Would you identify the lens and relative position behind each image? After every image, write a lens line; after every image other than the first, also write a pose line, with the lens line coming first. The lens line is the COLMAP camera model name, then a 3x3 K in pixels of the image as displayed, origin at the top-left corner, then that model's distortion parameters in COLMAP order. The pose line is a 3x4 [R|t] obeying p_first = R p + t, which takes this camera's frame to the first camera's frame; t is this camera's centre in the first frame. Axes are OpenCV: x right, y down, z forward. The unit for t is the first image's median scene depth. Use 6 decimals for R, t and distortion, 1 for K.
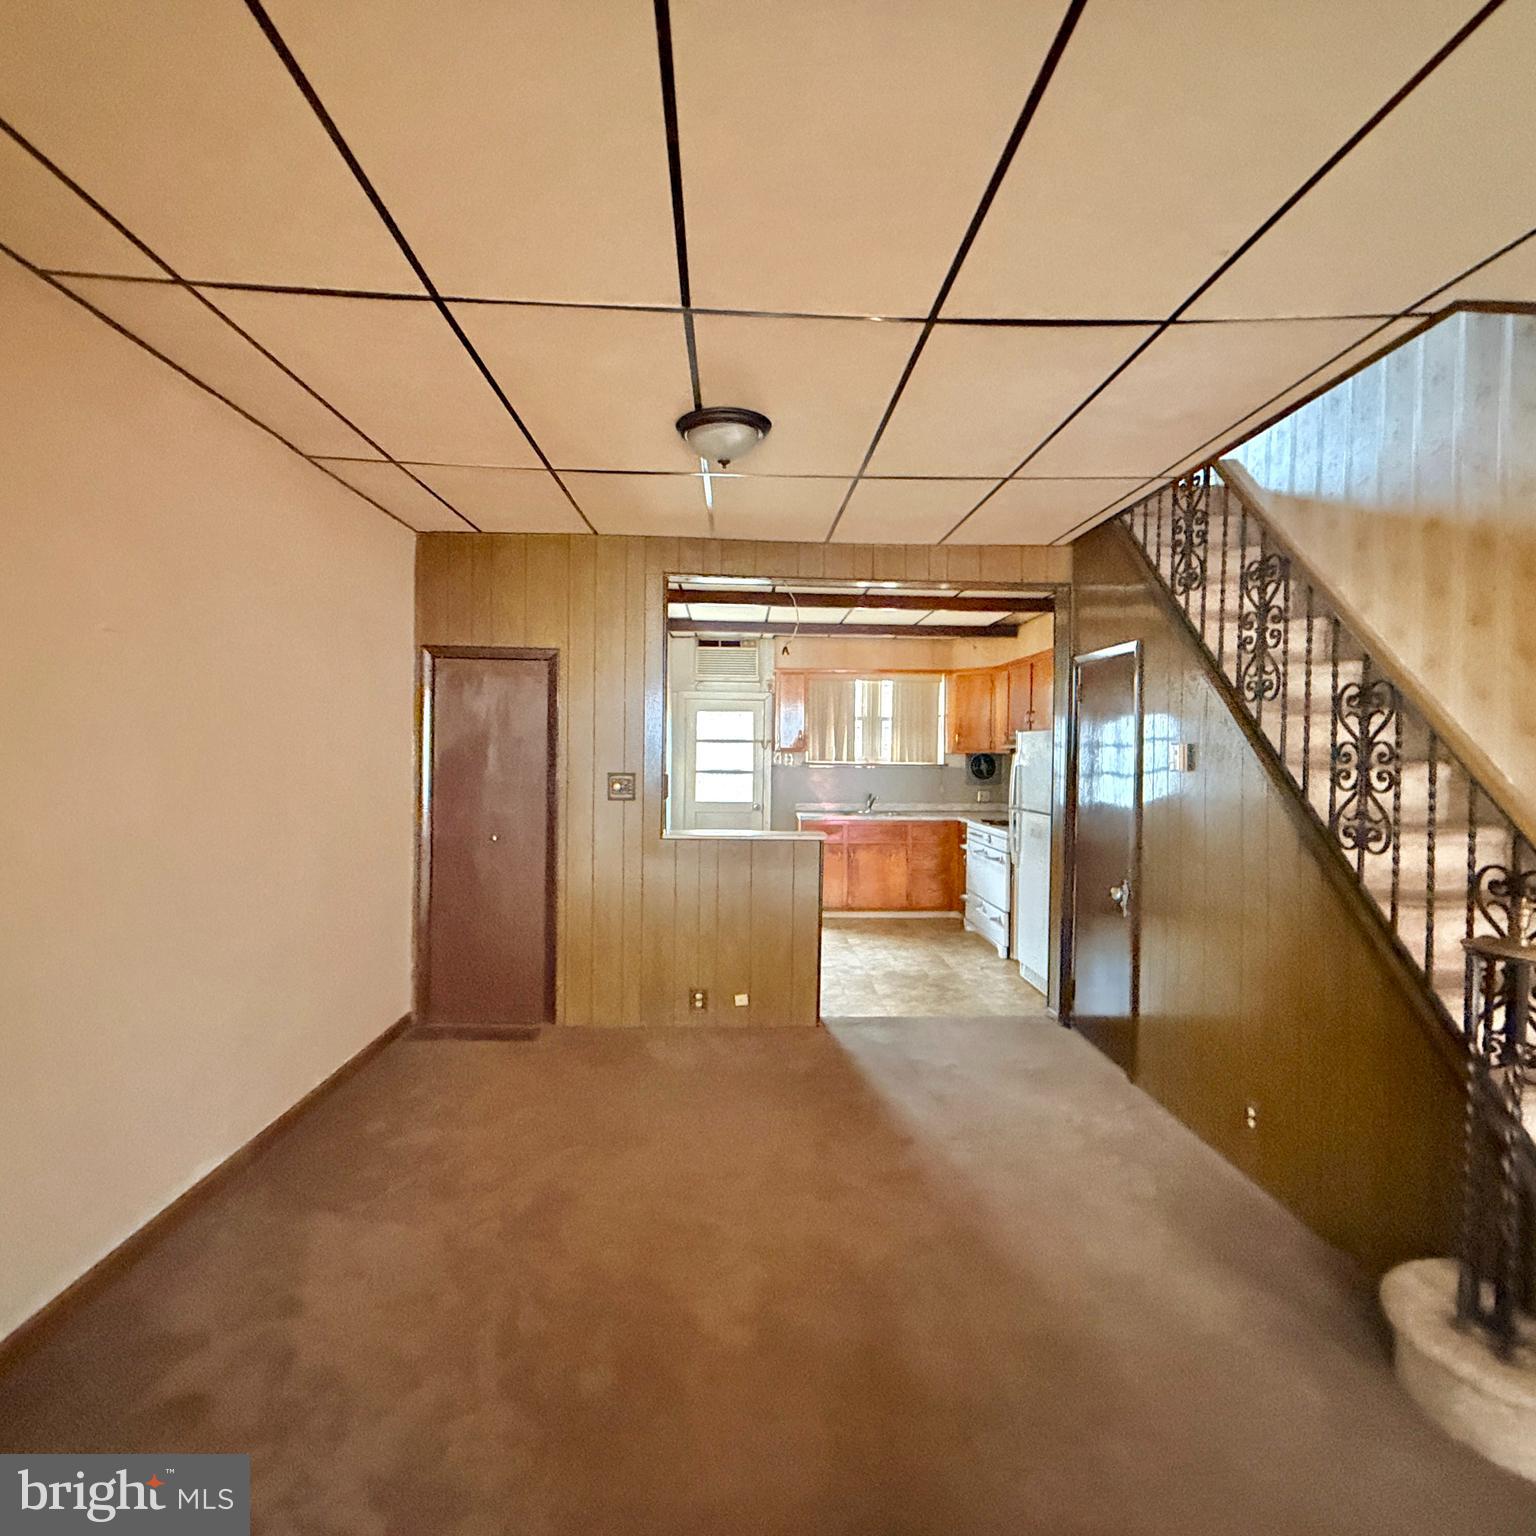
lens RADIAL K [[814.5, 0, 764.3], [0, 814.5, 769.6], [0, 0, 1]] dist [0.002313, -0.001156]
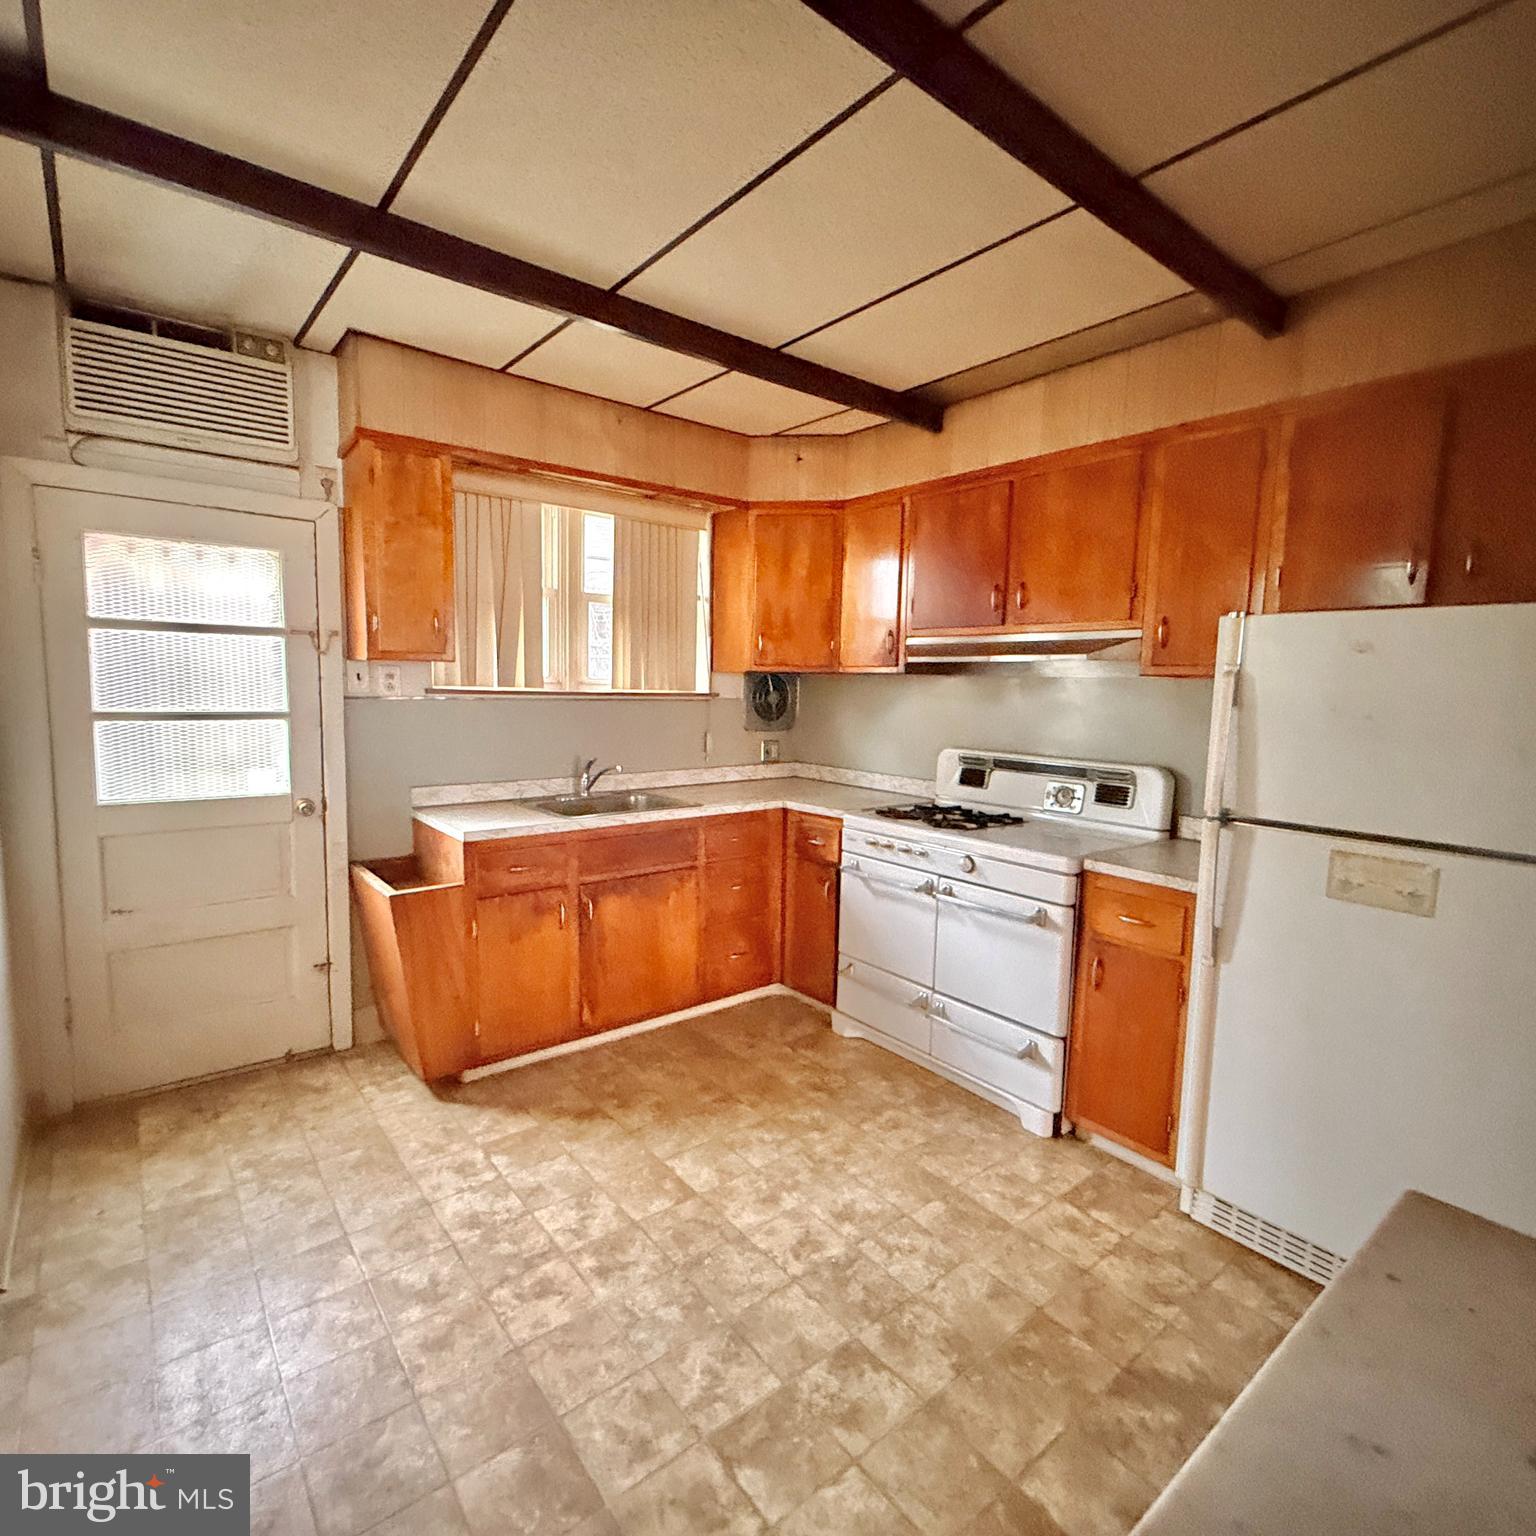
lens RADIAL K [[814.5, 0, 767.7], [0, 814.5, 766.2], [0, 0, 1]] dist [0.002313, -0.001156]
pose [[0.804281, -0.054157, 0.591776, -0.073756], [0.000081, 0.995849, 0.091026, -0.009265], [-0.594249, -0.073162, 0.800947, 0.697612]]
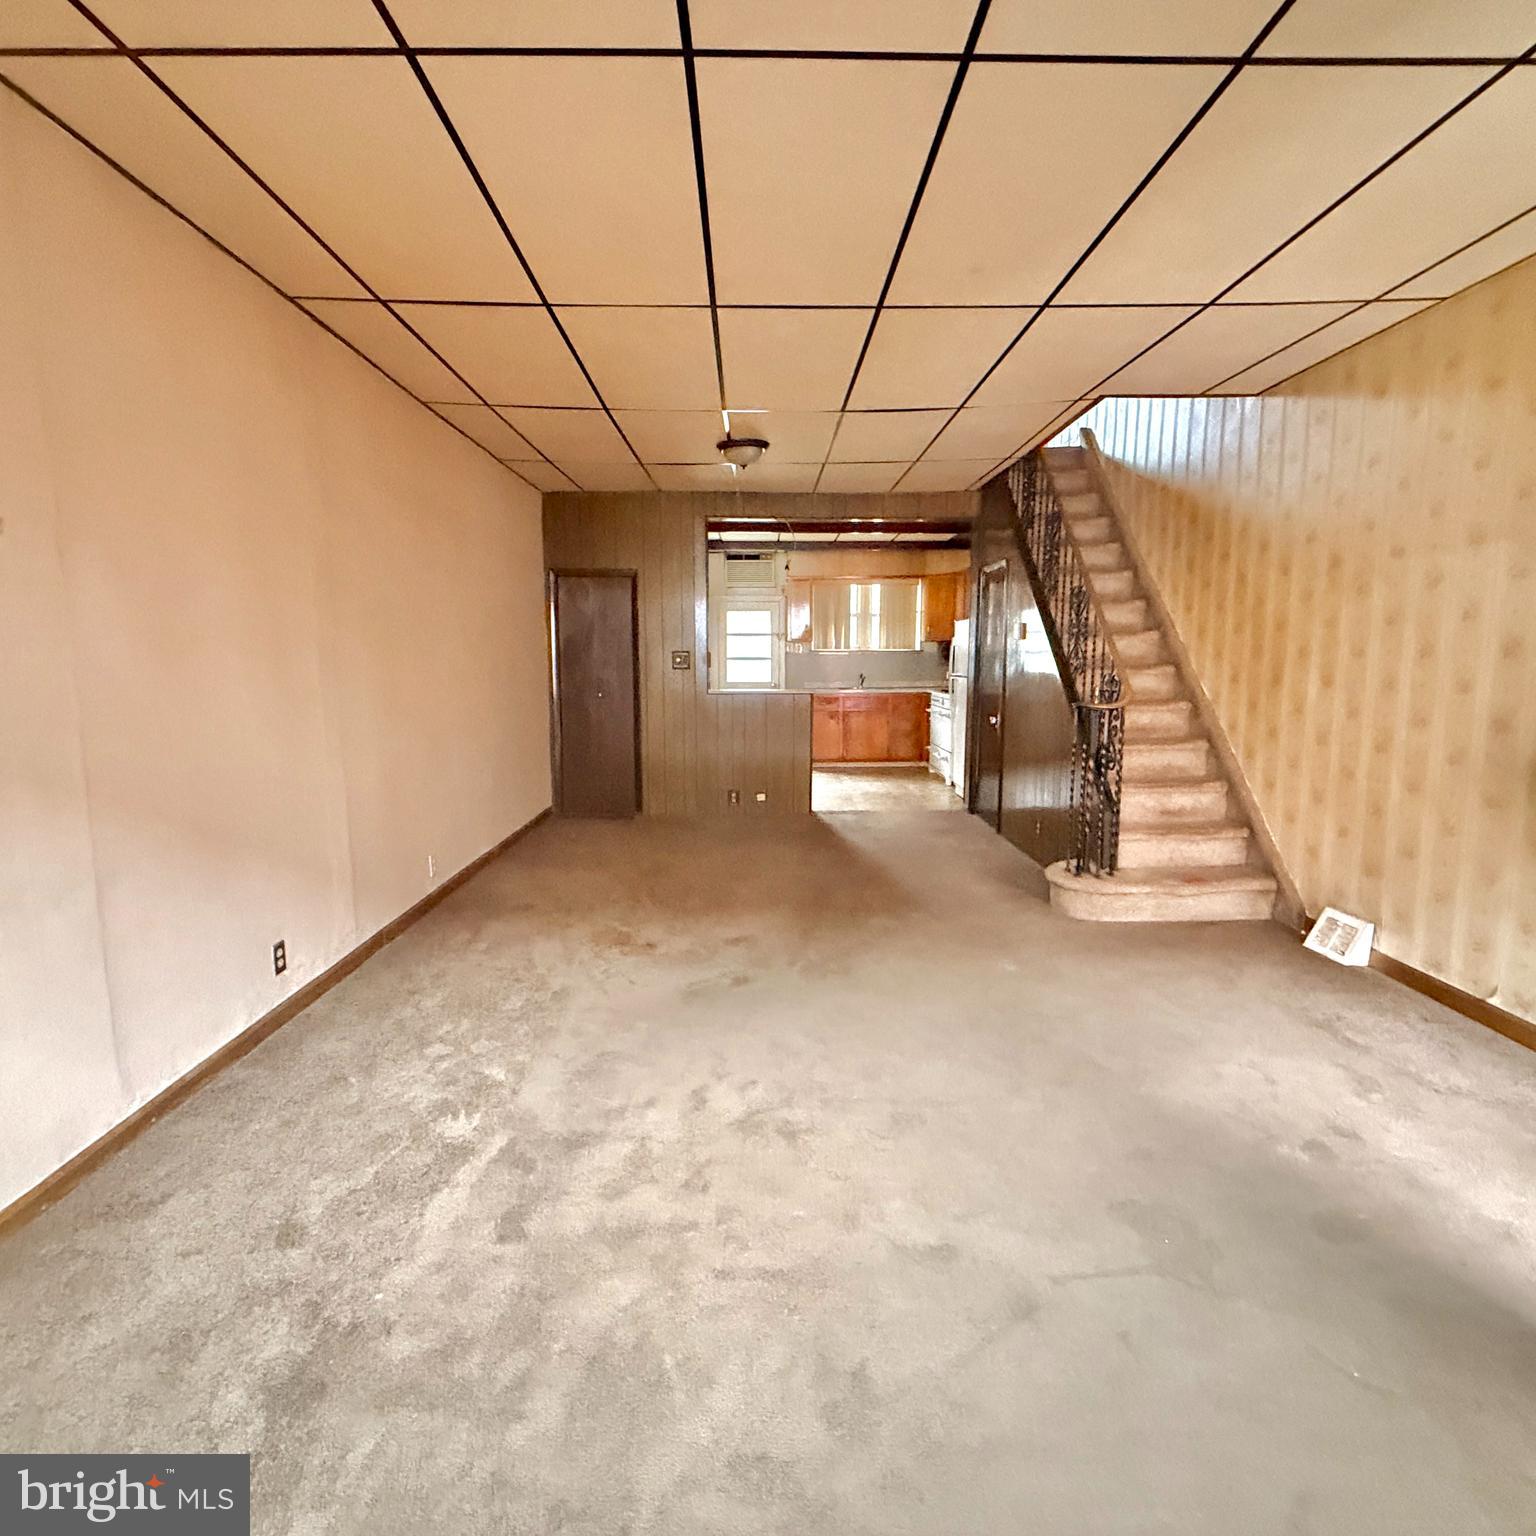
lens RADIAL K [[814.5, 0, 765.5], [0, 814.5, 770.0], [0, 0, 1]] dist [0.002313, -0.001156]
pose [[0.999416, -0.010927, -0.032365, 0.021515], [0.014632, 0.993078, 0.116541, 0.034282], [0.030867, -0.116946, 0.992658, -0.374518]]
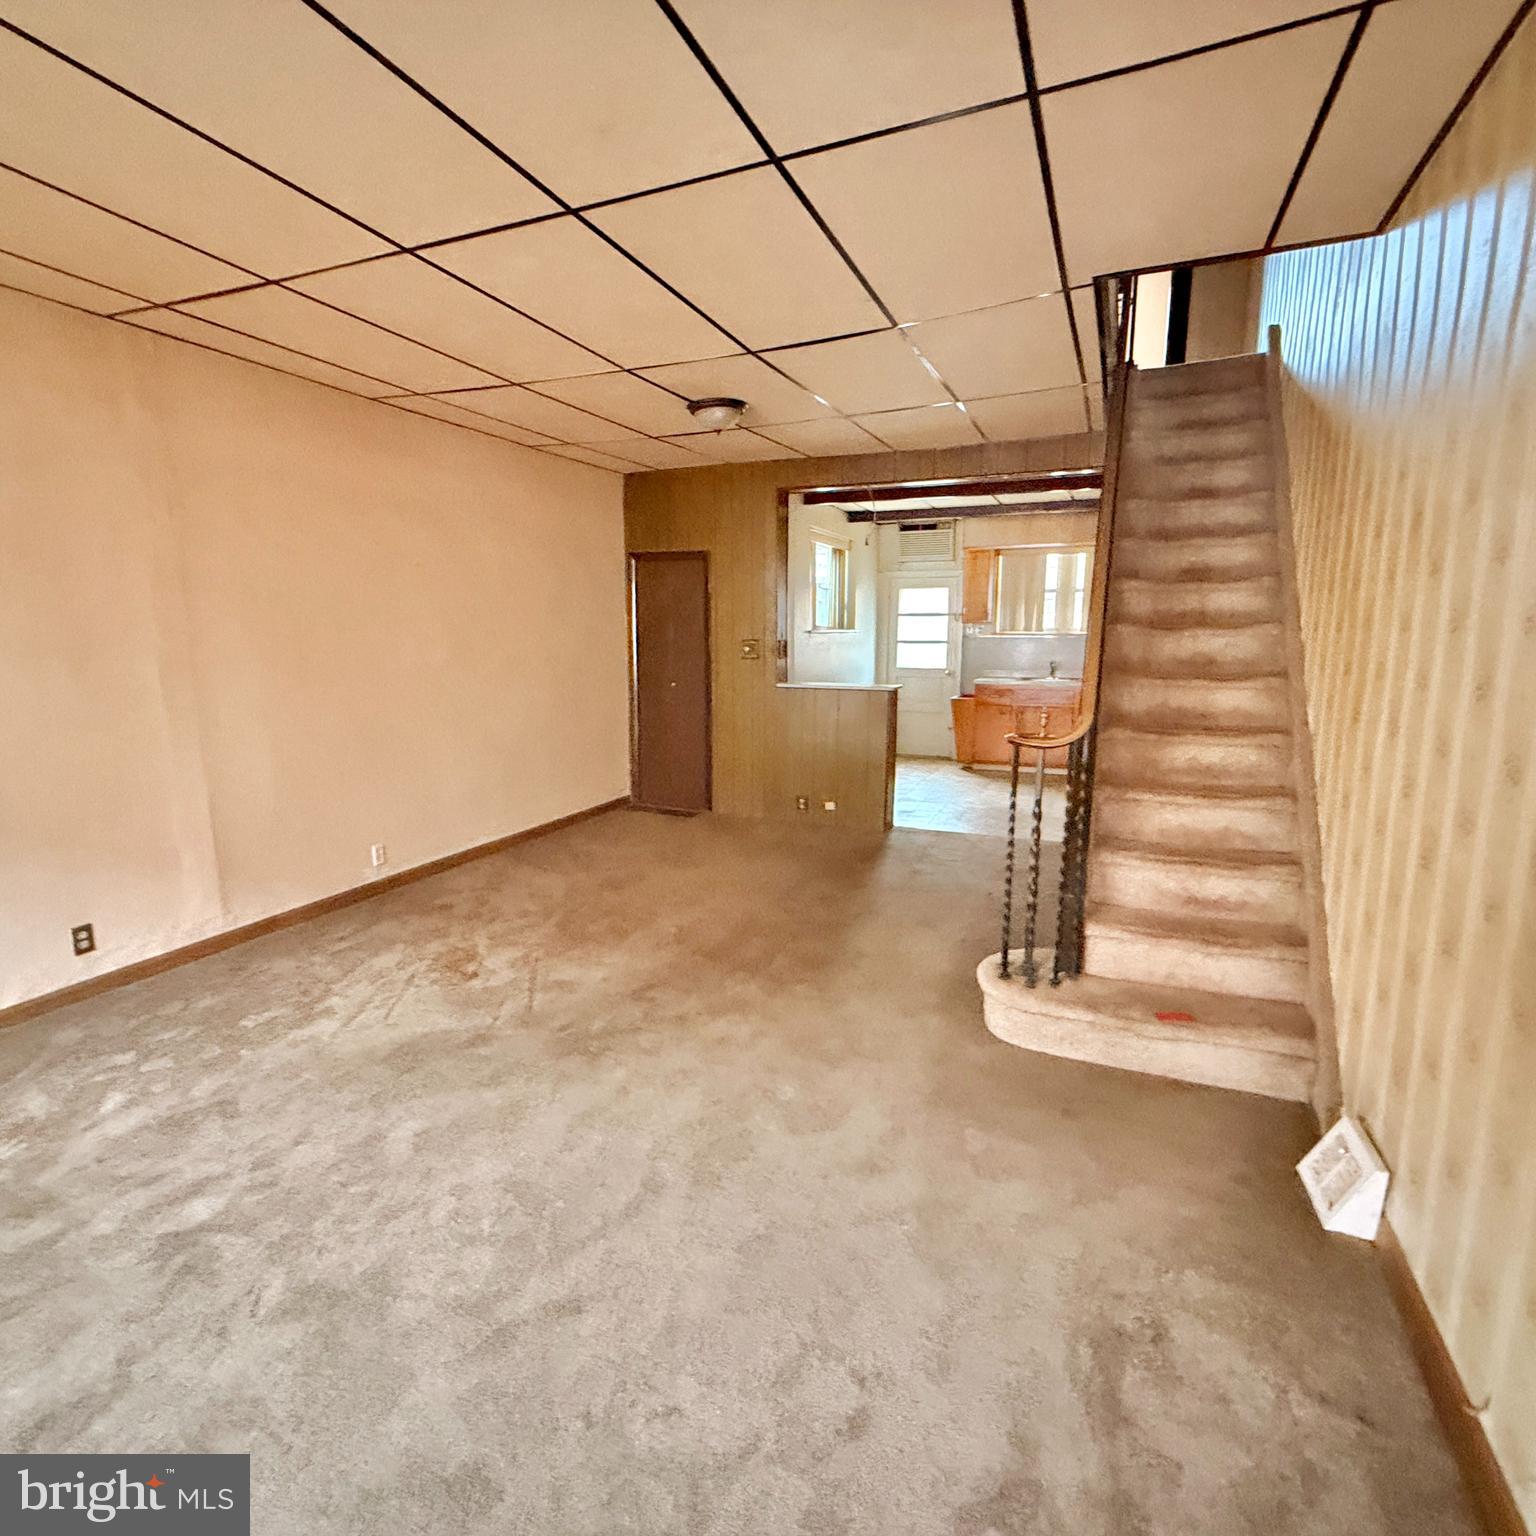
lens RADIAL K [[814.5, 0, 763.5], [0, 814.5, 771.0], [0, 0, 1]] dist [0.002313, -0.001156]
pose [[0.898791, 0.063355, -0.433775, 0.322196], [0.002477, 0.988752, 0.149546, 0.012540], [0.438370, -0.135486, 0.888524, -0.183387]]
